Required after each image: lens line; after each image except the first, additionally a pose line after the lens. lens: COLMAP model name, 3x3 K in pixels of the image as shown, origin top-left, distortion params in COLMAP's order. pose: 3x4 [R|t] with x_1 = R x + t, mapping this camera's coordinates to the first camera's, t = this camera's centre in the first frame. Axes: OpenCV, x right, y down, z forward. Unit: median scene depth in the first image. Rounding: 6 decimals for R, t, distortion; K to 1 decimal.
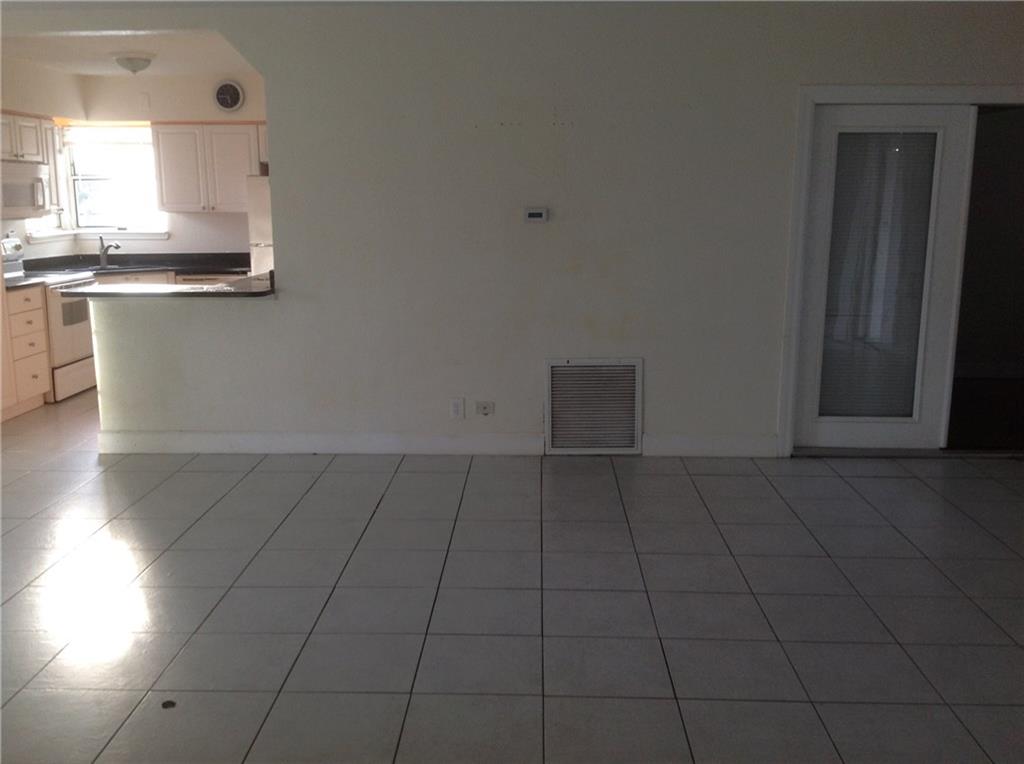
lens RADIAL K [[979.7, 0, 485.4], [0, 979.7, 373.1], [0, 0, 1]] dist [0.049427, 0.000000]
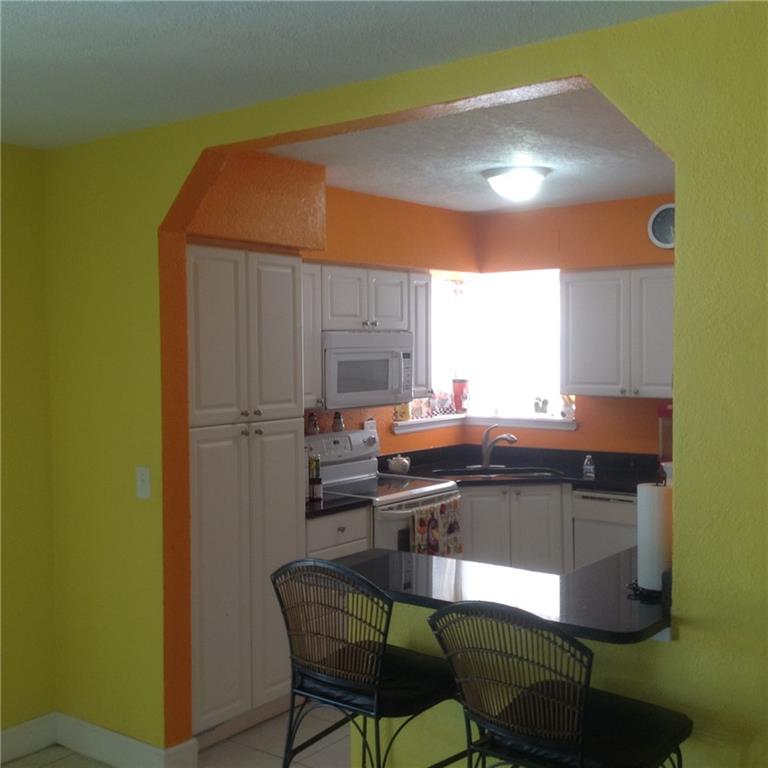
lens RADIAL K [[973.4, 0, 382.2], [0, 973.4, 388.1], [0, 0, 1]] dist [0.035038, 0.000000]
pose [[0.831954, 0.028418, -0.554117, -0.062883], [-0.099462, 0.990149, -0.098553, -0.102919], [0.545858, 0.137105, 0.826584, 0.422153]]
